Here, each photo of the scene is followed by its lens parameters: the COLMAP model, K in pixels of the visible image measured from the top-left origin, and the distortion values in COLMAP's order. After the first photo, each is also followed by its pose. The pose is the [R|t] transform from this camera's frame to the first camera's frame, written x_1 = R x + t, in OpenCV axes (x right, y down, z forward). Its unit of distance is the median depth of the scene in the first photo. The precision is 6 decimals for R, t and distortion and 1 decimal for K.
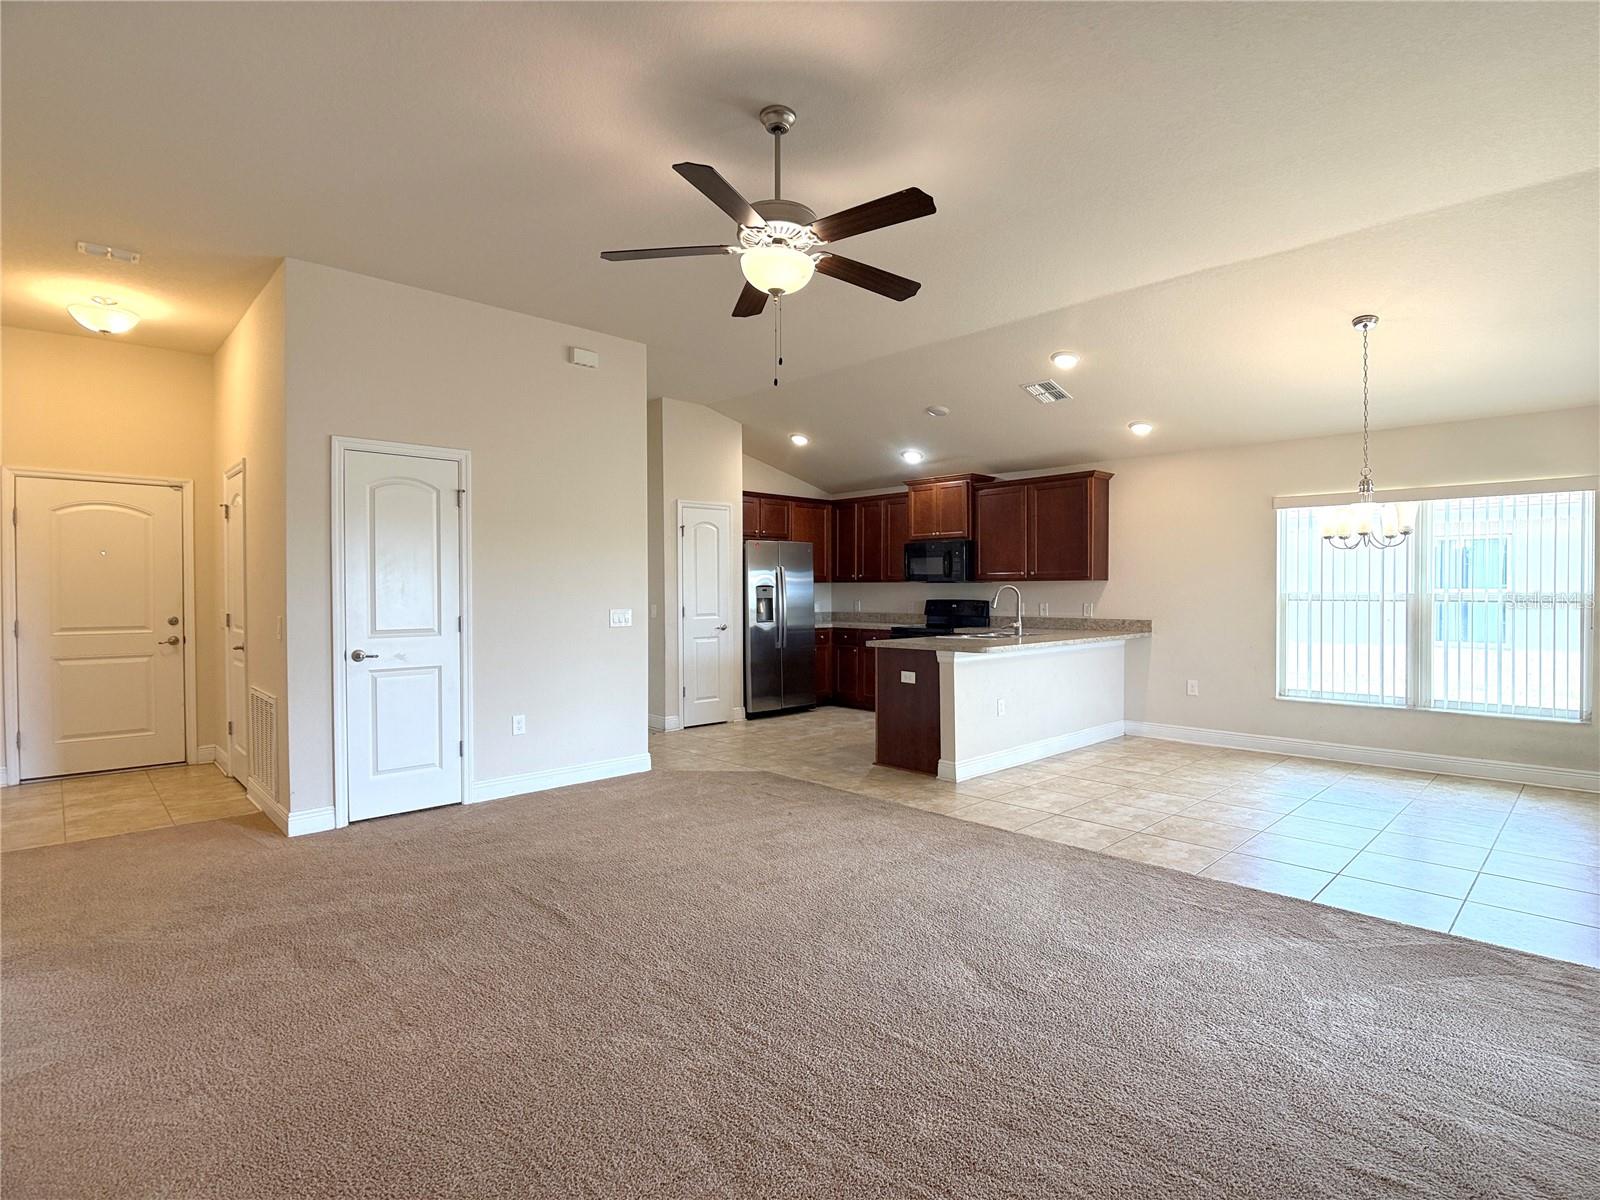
lens RADIAL K [[825.2, 0, 800.0], [0, 825.2, 600.0], [0, 0, 1]] dist [-0.003812, -0.001414]
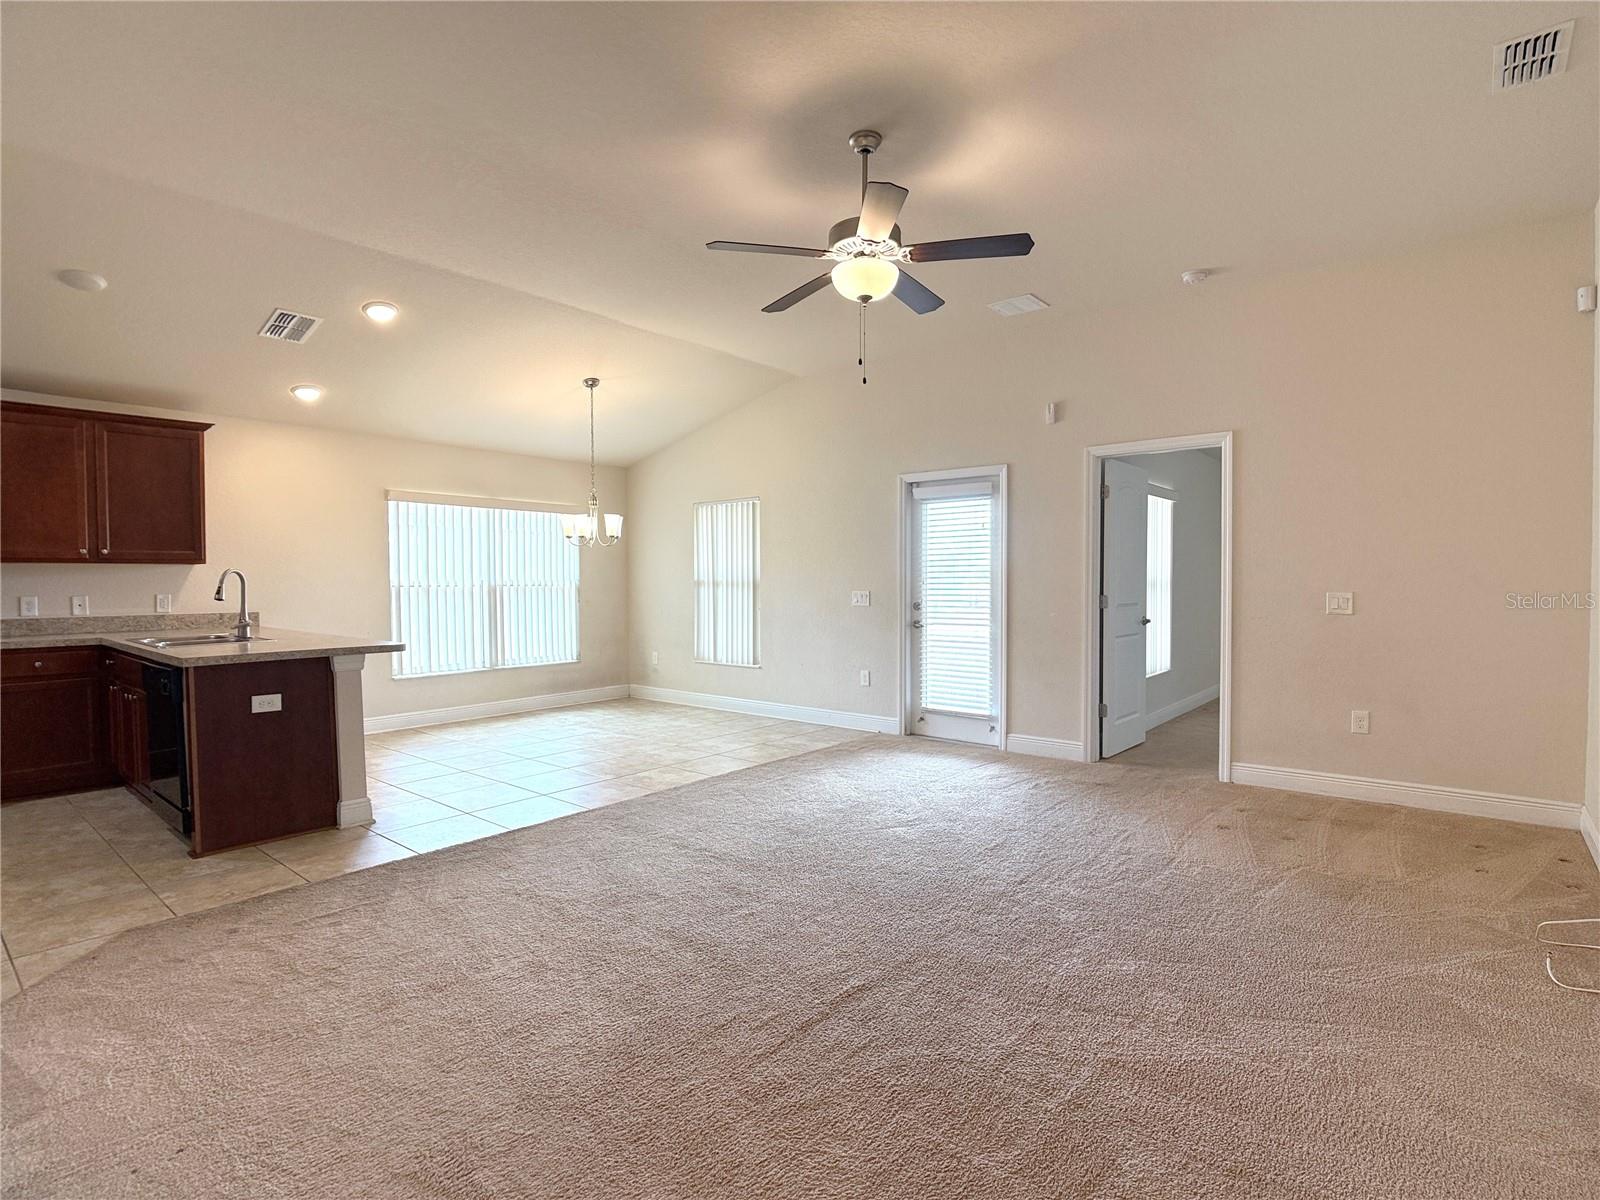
lens RADIAL K [[818.3, 0, 810.2], [0, 818.3, 600.7], [0, 0, 1]] dist [-0.004430, -0.011728]
pose [[-0.106548, -0.024449, 0.994007, -0.423935], [0.013666, 0.999567, 0.026051, -0.001587], [-0.994214, 0.016360, -0.106167, 0.456968]]
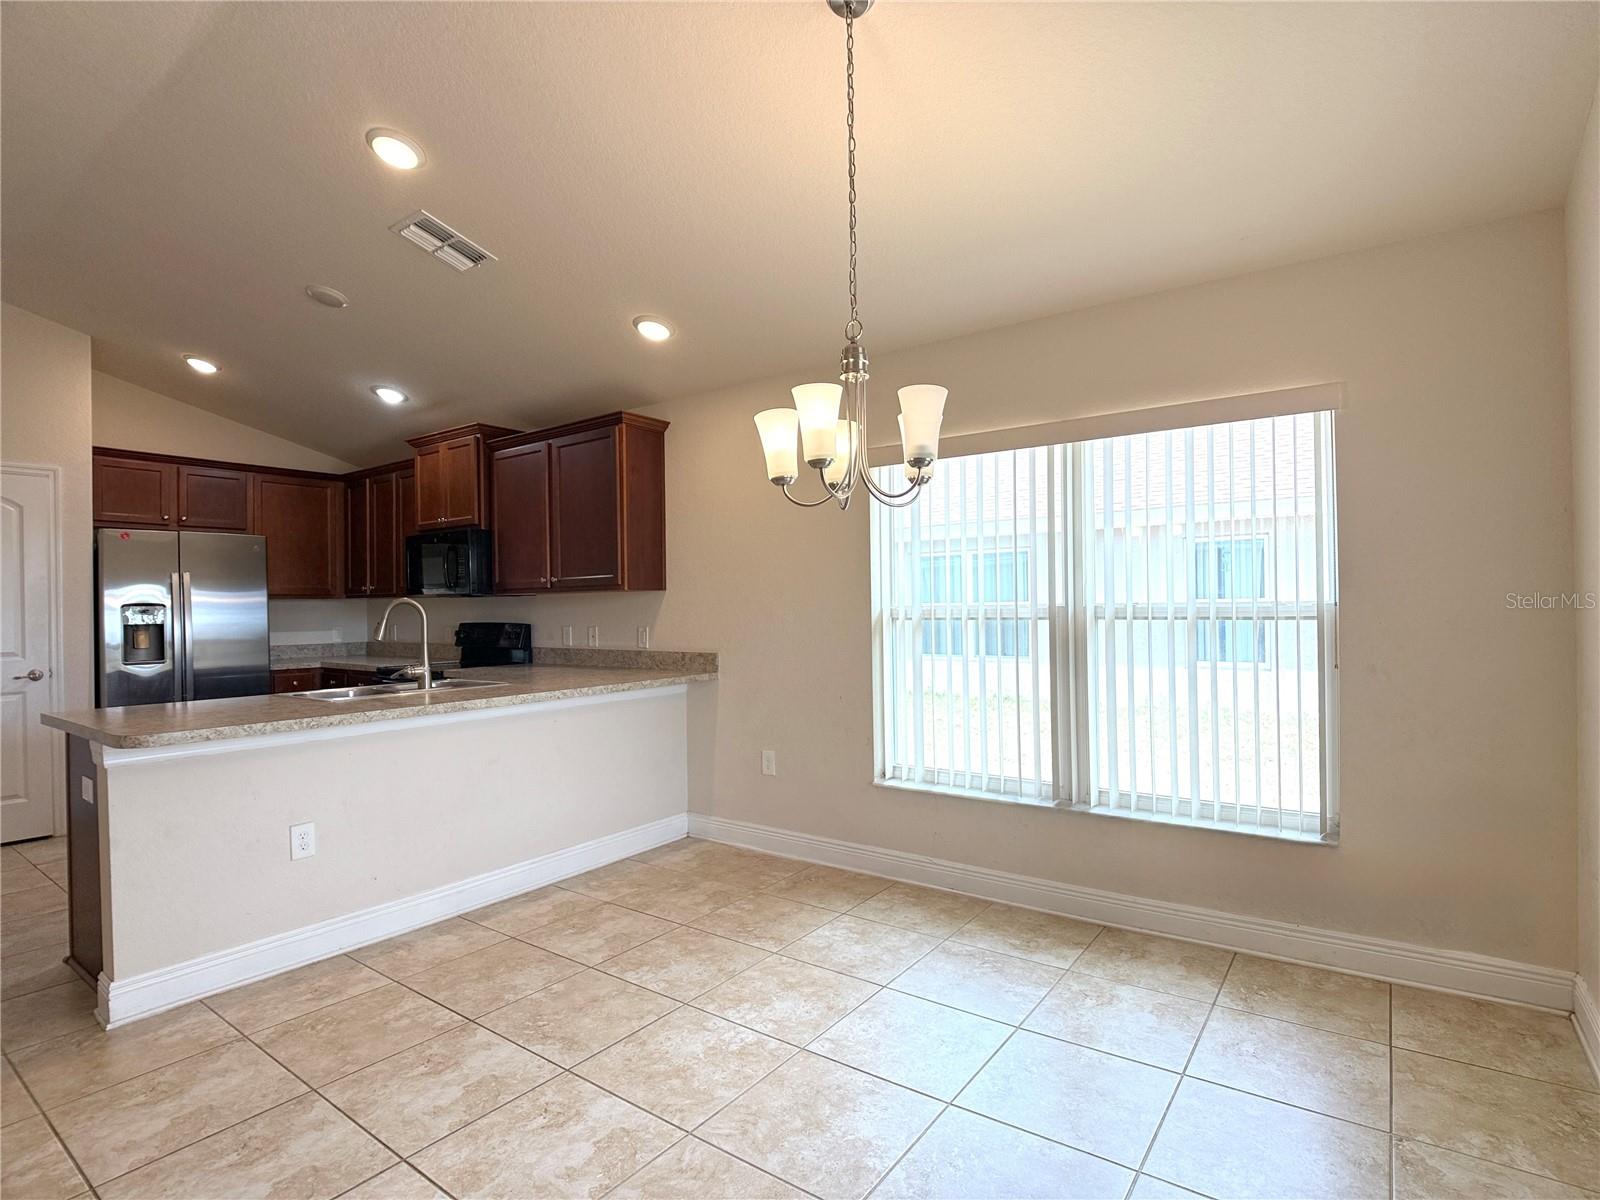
lens RADIAL K [[832.4, 0, 772.9], [0, 832.4, 603.5], [0, 0, 1]] dist [-0.002742, -0.000418]
pose [[0.987852, -0.010440, 0.155045, 0.326588], [0.013089, 0.999785, -0.016072, -0.001948], [-0.154844, 0.017906, 0.987777, 0.328104]]
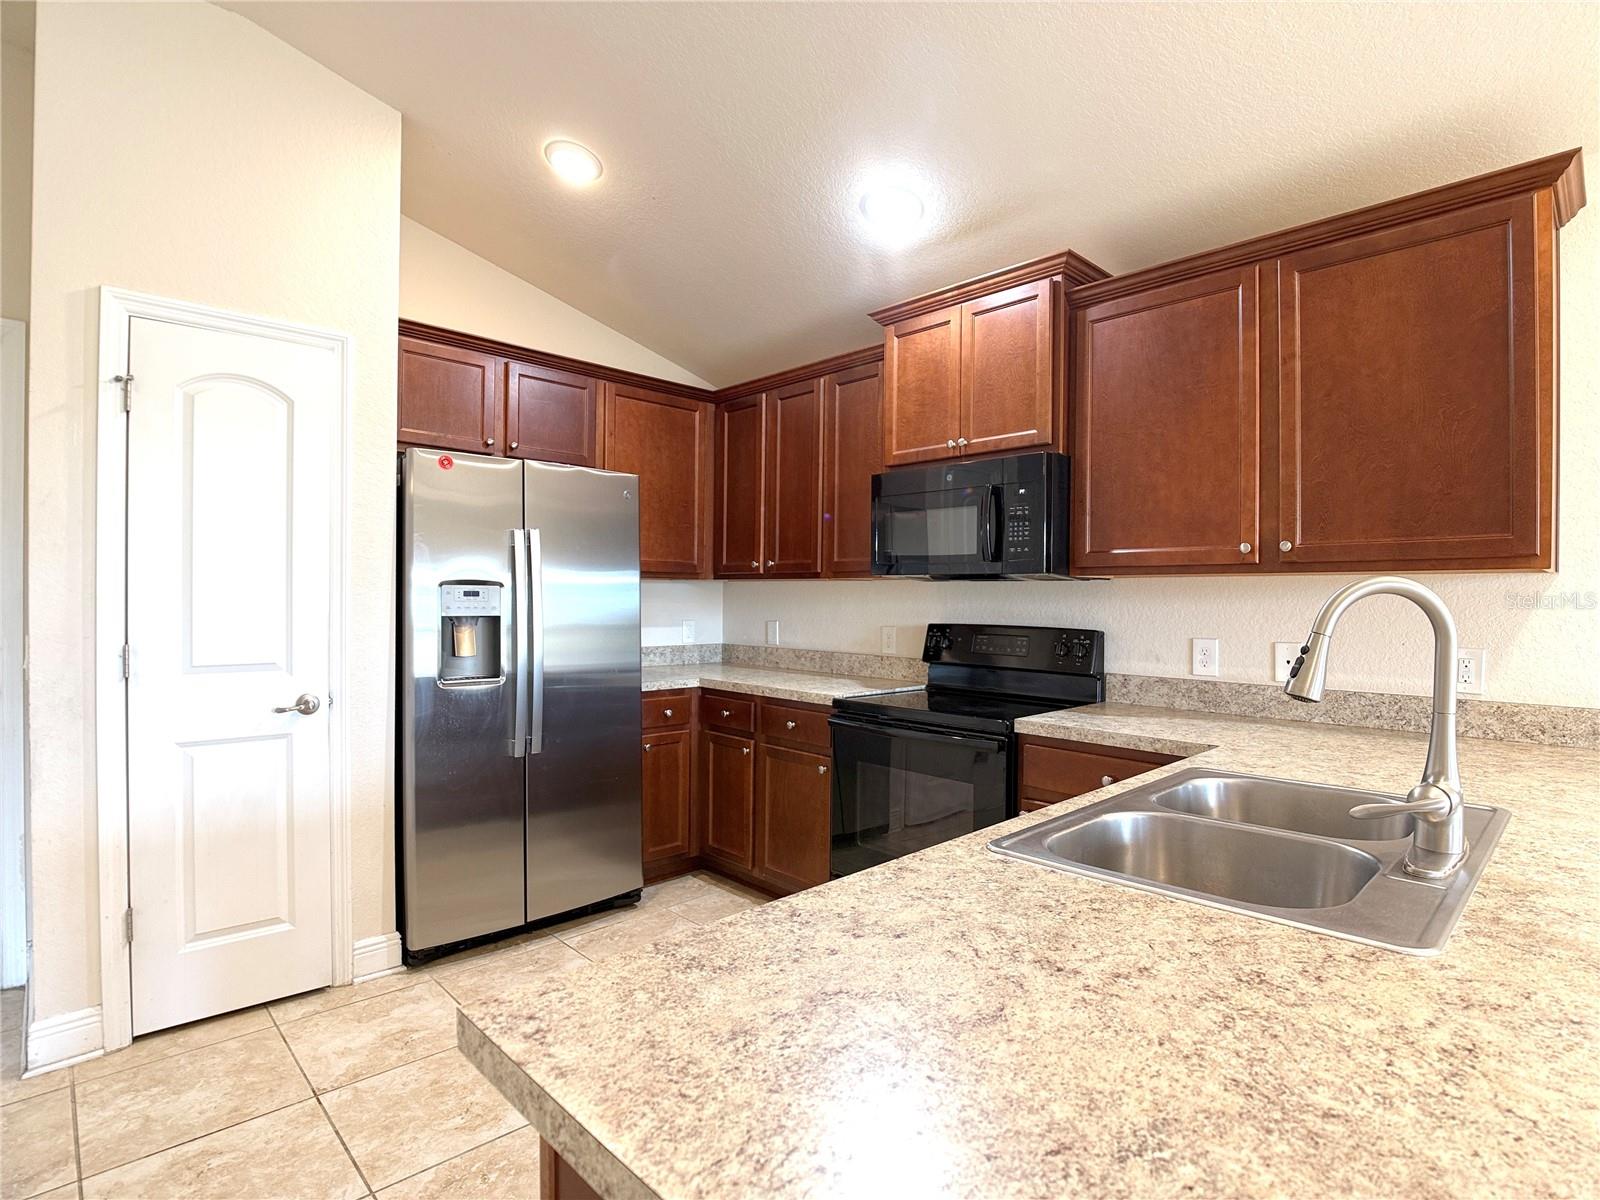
lens RADIAL K [[818.3, 0, 810.2], [0, 818.3, 600.7], [0, 0, 1]] dist [-0.004430, -0.011728]
pose [[0.999780, 0.011850, 0.017335, 0.097490], [-0.011699, 0.999893, -0.008789, -0.007744], [-0.017437, 0.008584, 0.999811, 0.659710]]
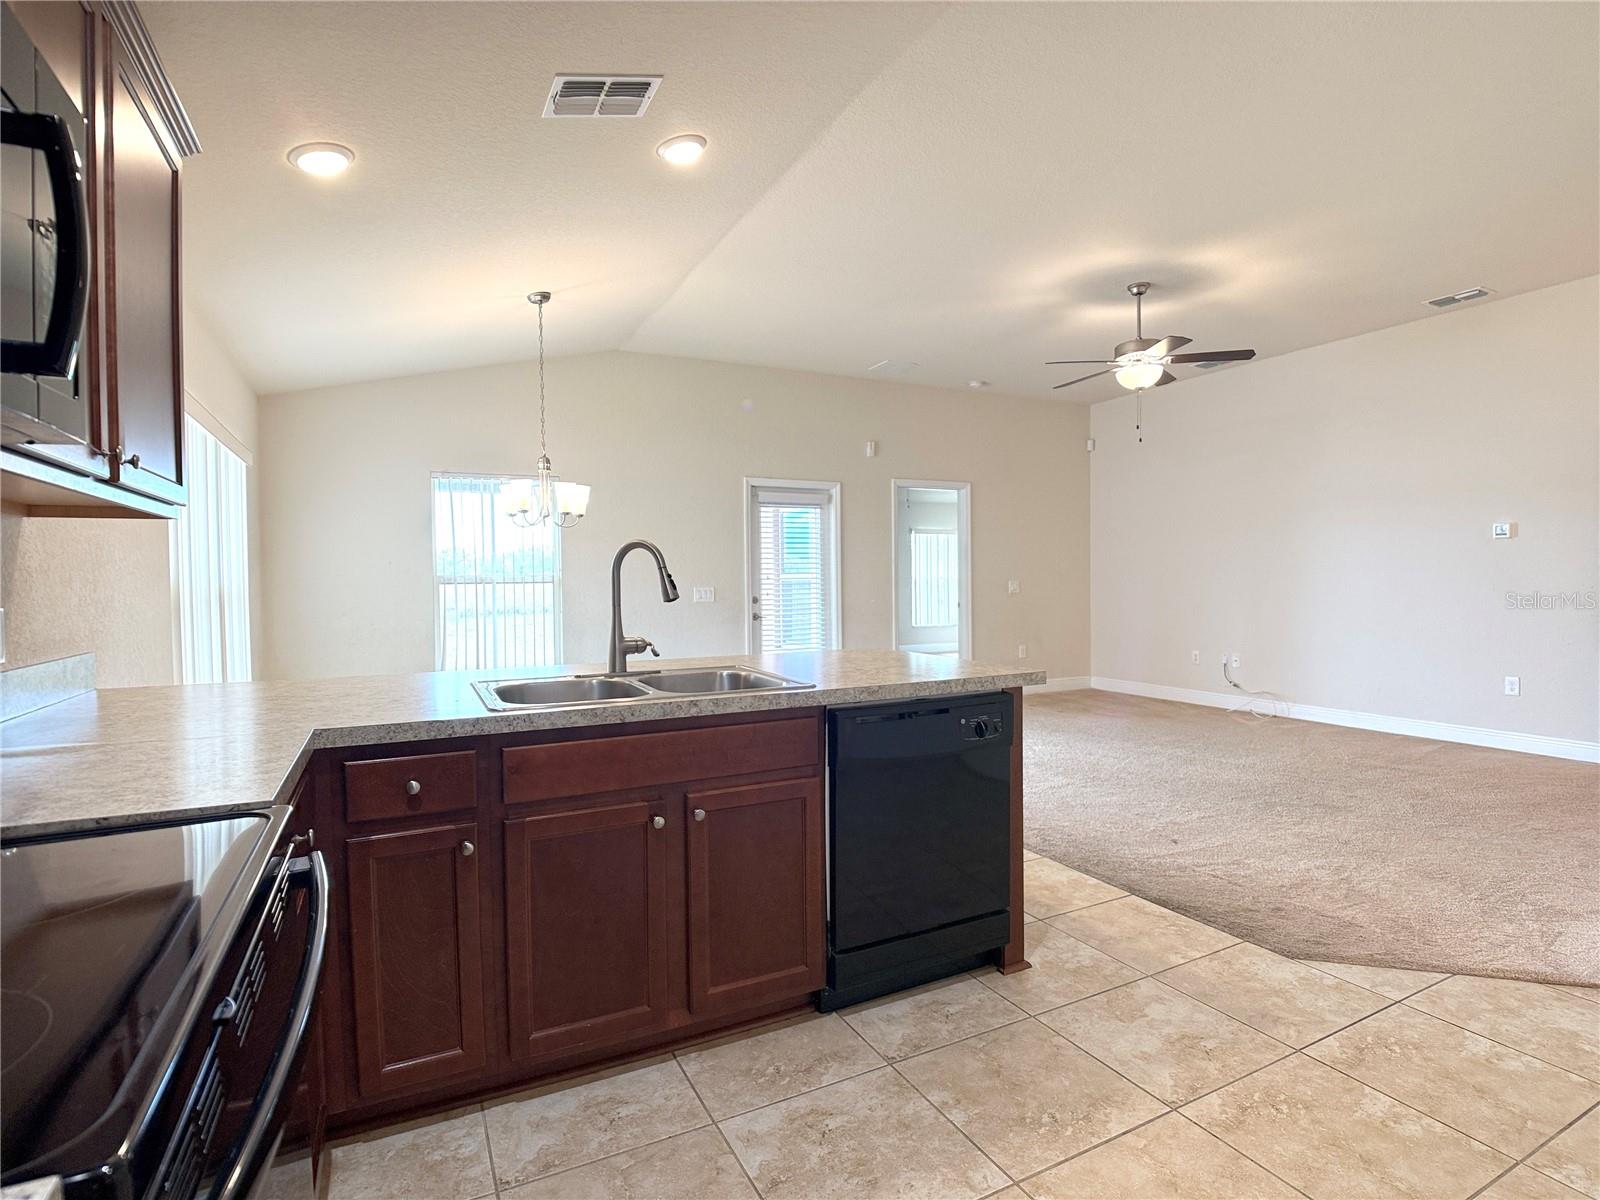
lens RADIAL K [[818.3, 0, 810.2], [0, 818.3, 600.7], [0, 0, 1]] dist [-0.004430, -0.011728]
pose [[-0.959245, 0.006099, 0.282511, 0.057993], [0.016288, 0.999298, 0.033734, -0.001803], [-0.282107, 0.036961, -0.958671, 1.079001]]
